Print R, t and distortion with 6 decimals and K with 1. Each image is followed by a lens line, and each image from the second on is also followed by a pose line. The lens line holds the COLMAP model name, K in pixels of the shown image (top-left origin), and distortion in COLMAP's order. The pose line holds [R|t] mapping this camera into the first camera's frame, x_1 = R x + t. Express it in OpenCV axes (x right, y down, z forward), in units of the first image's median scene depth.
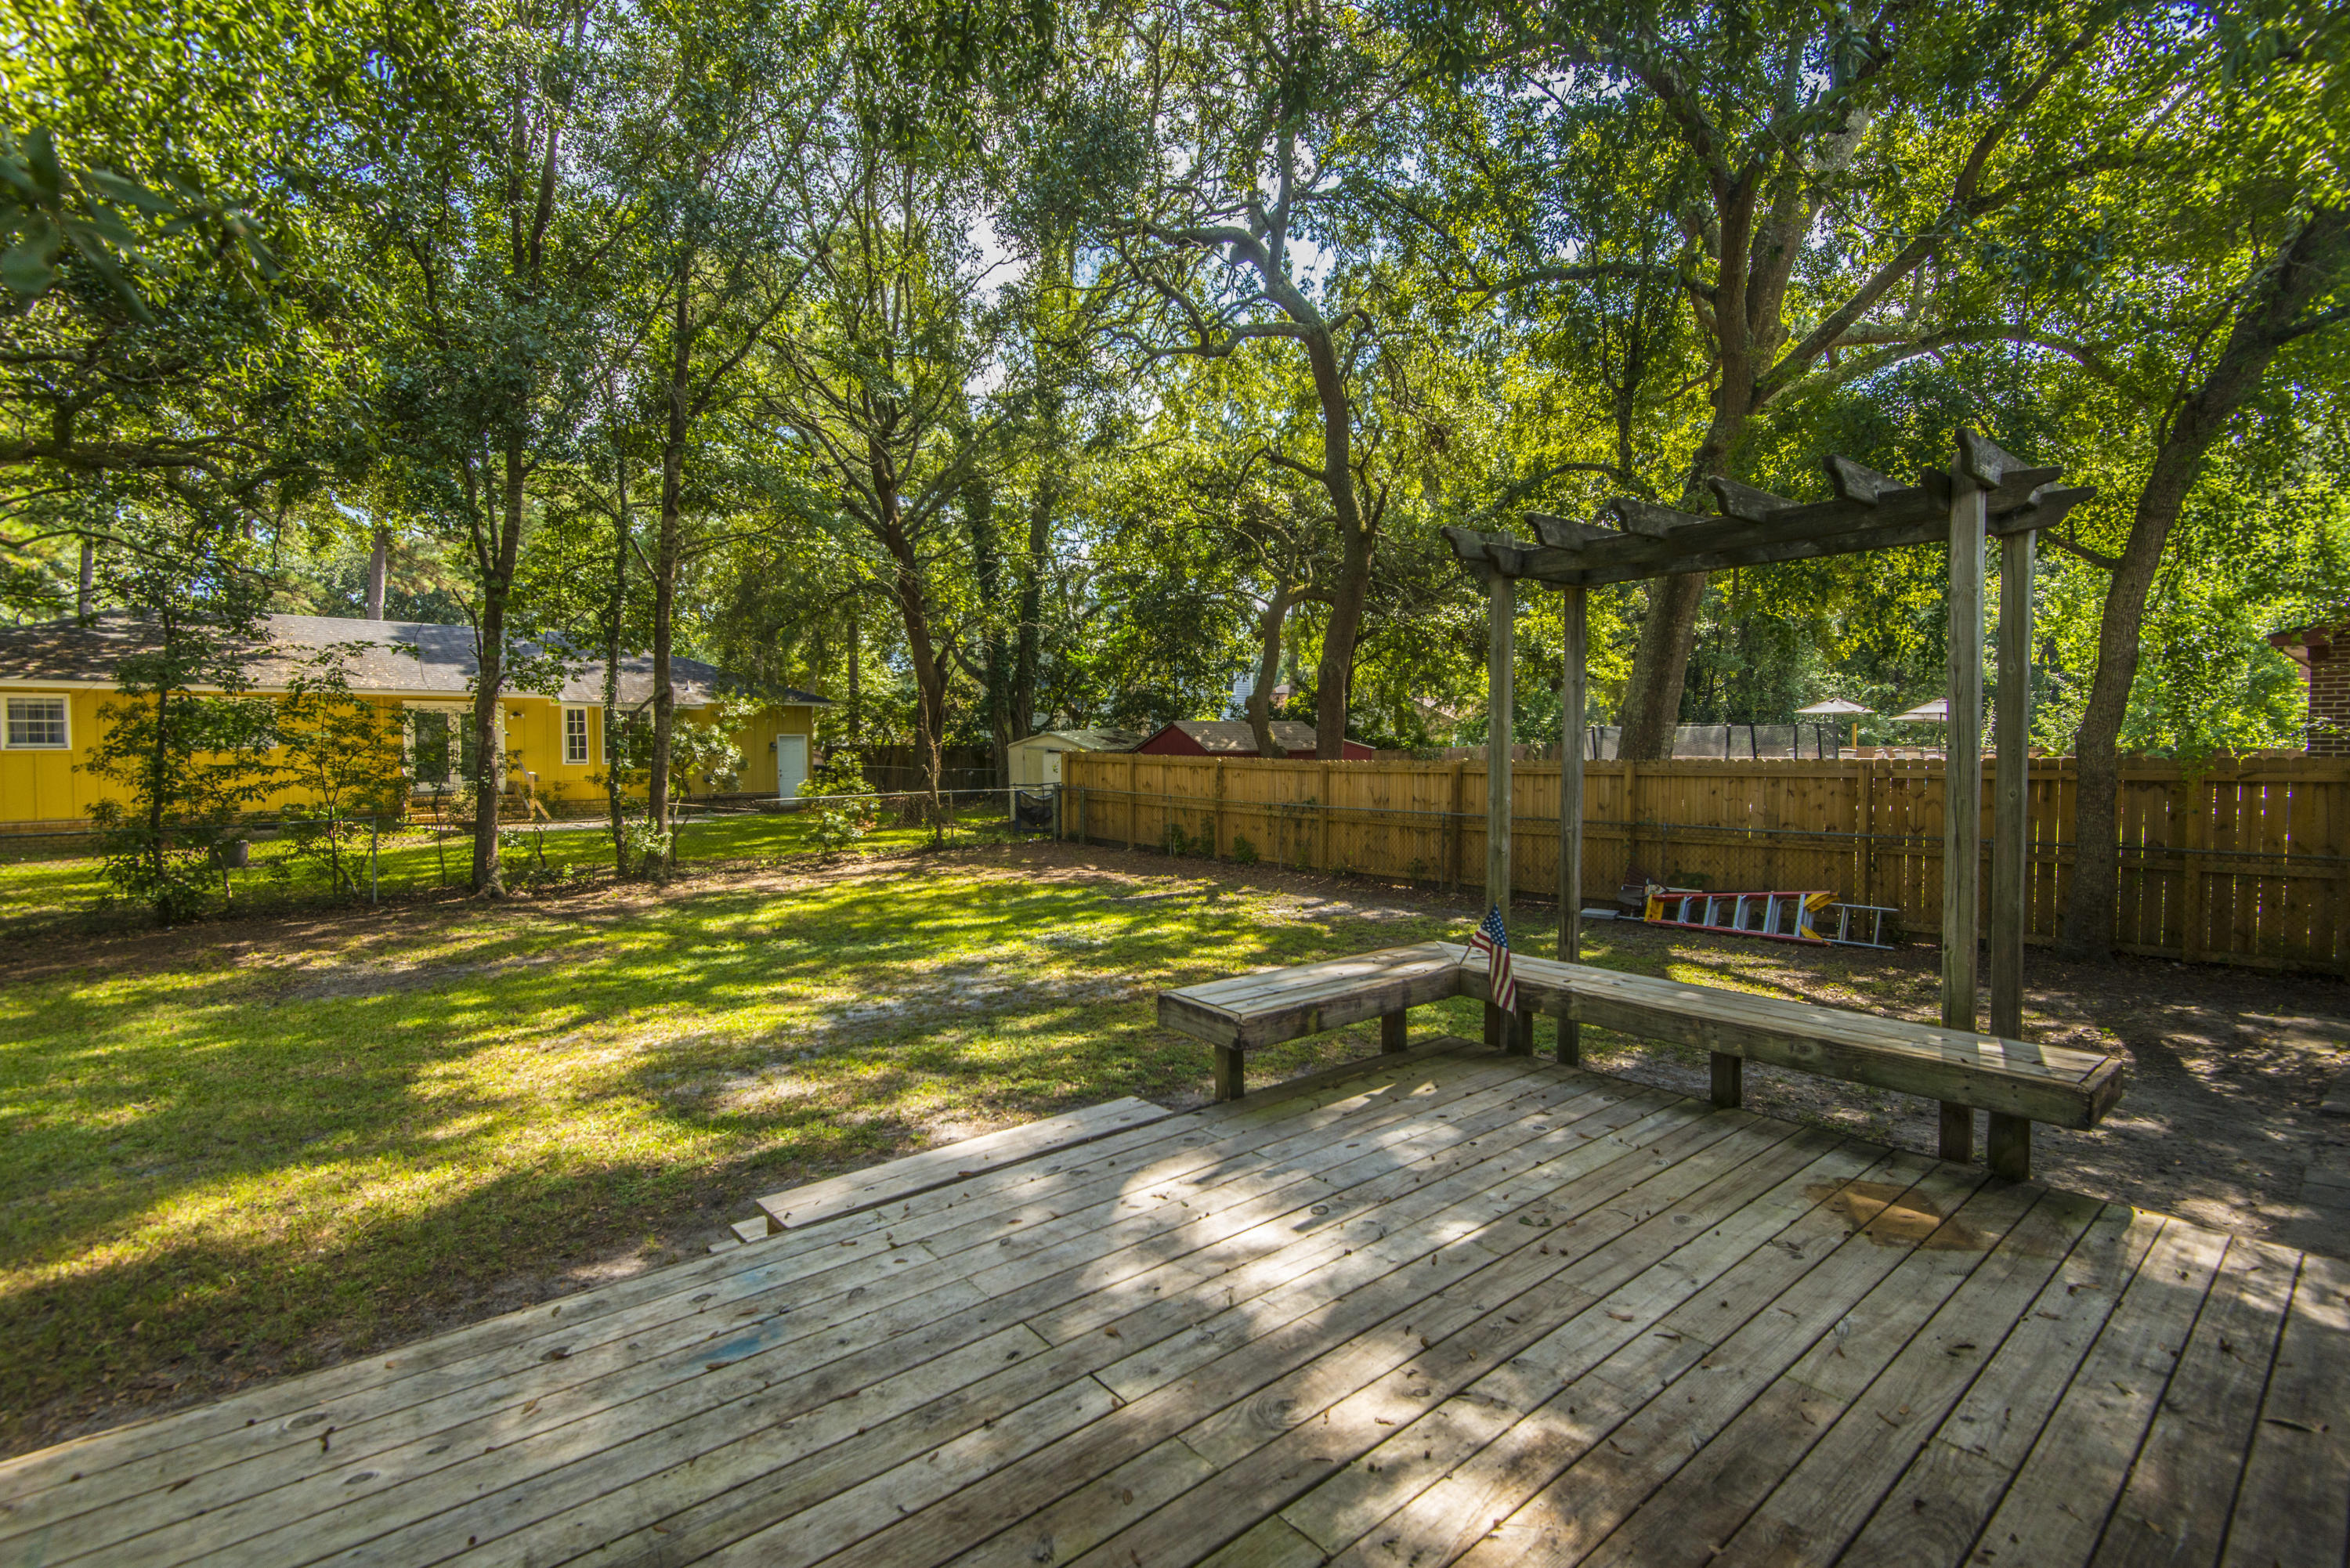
lens RADIAL K [[1063.6, 0, 1178.9], [0, 1063.6, 774.9], [0, 0, 1]] dist [0.042405, -0.018948]
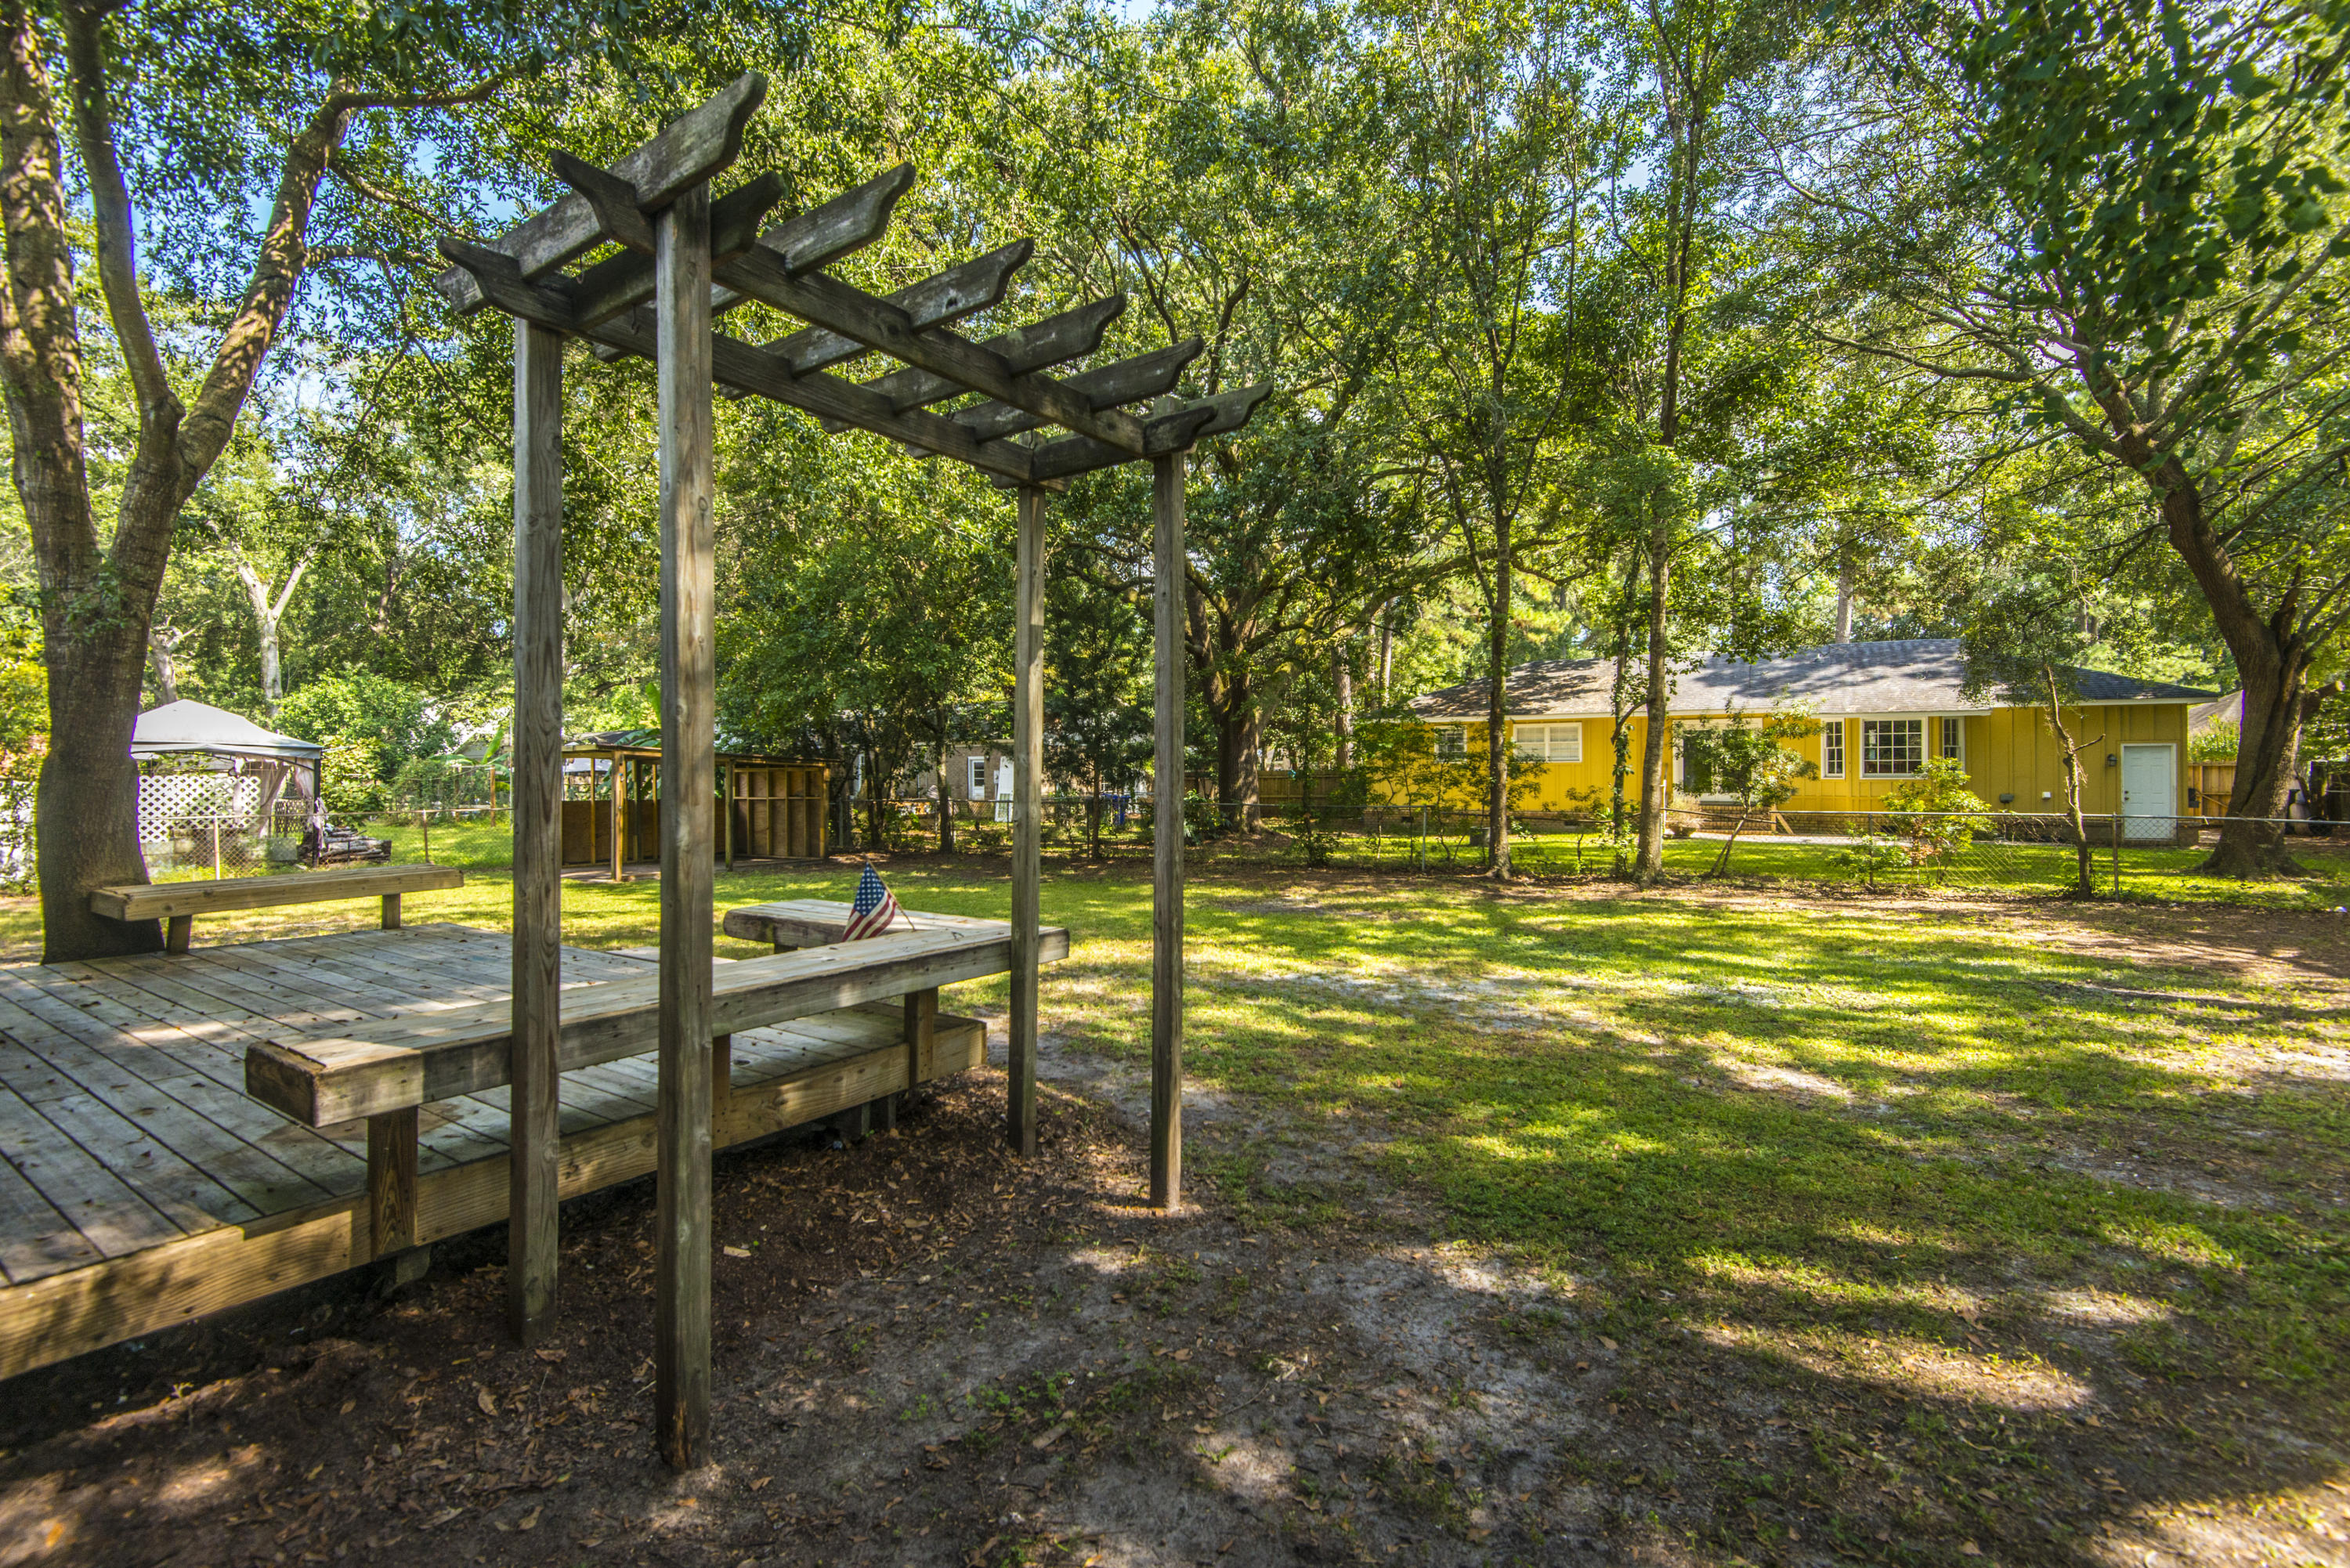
lens RADIAL K [[1063.6, 0, 1178.9], [0, 1063.6, 774.9], [0, 0, 1]] dist [0.042405, -0.018948]
pose [[0.252659, 0.004158, -0.967547, 1.624490], [-0.027879, 0.999607, -0.002985, 0.044196], [0.967154, 0.027729, 0.252675, 1.298317]]
